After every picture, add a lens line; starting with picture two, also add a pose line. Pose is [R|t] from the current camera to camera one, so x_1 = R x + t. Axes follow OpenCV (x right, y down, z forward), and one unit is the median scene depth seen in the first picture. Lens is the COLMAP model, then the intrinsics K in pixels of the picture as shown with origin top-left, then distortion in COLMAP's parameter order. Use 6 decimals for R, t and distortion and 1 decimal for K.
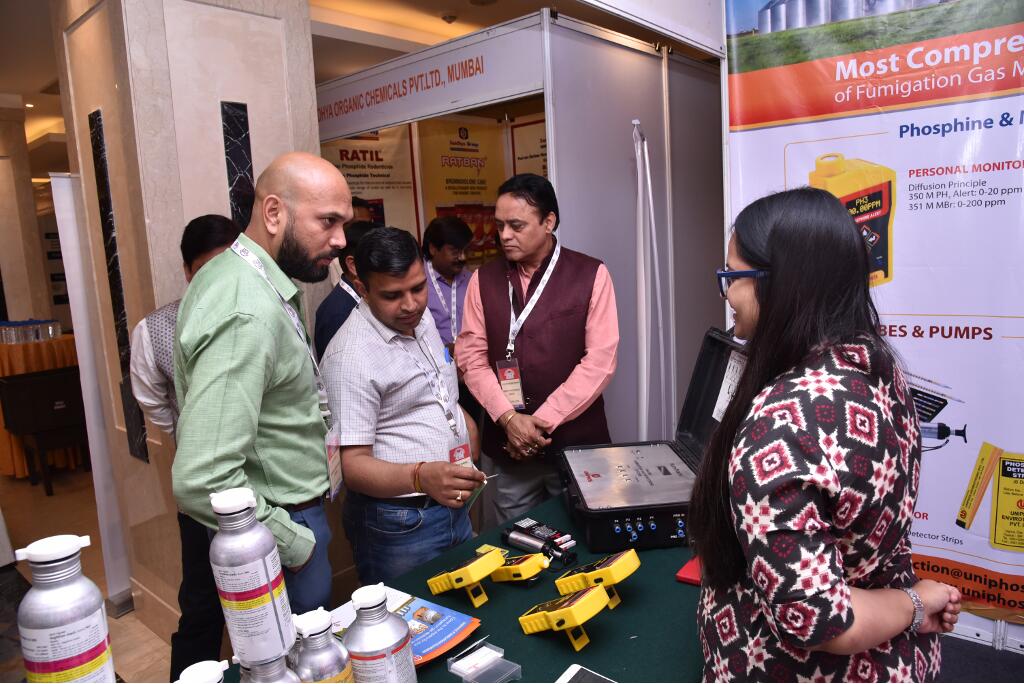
lens RADIAL K [[692.2, 0, 515.7], [0, 692.2, 344.0], [0, 0, 1]] dist [-0.114310, 0.054122]
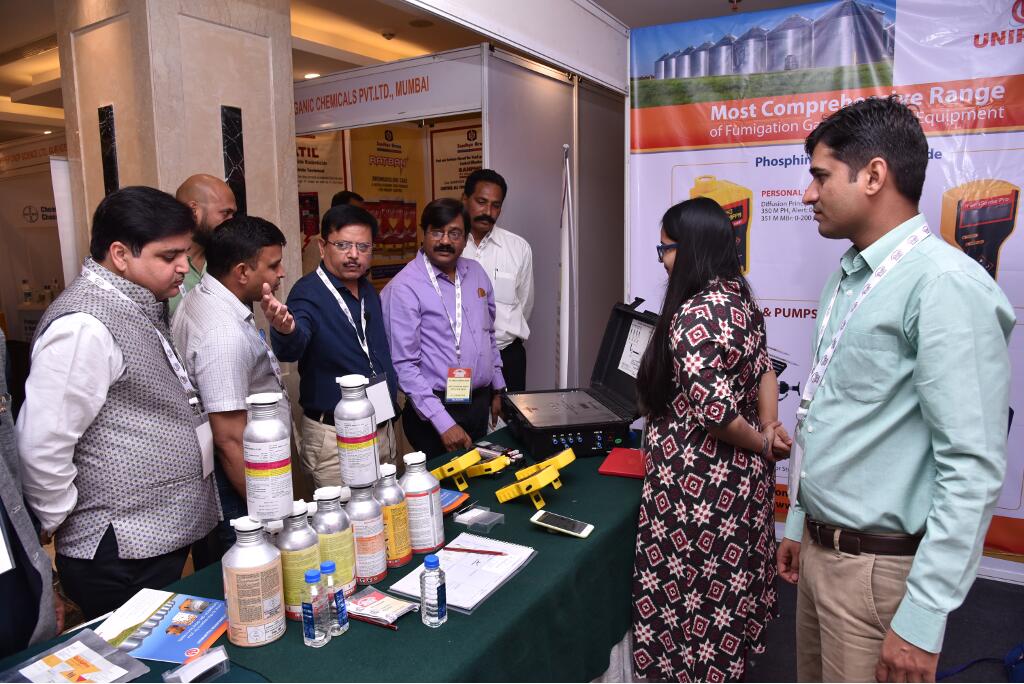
lens RADIAL K [[692.2, 0, 515.7], [0, 692.2, 344.0], [0, 0, 1]] dist [-0.114310, 0.054122]
pose [[0.985844, 0.014659, 0.167021, -0.116718], [-0.014949, 0.999888, 0.000474, 0.051606], [-0.166995, -0.002964, 0.985953, -0.255377]]
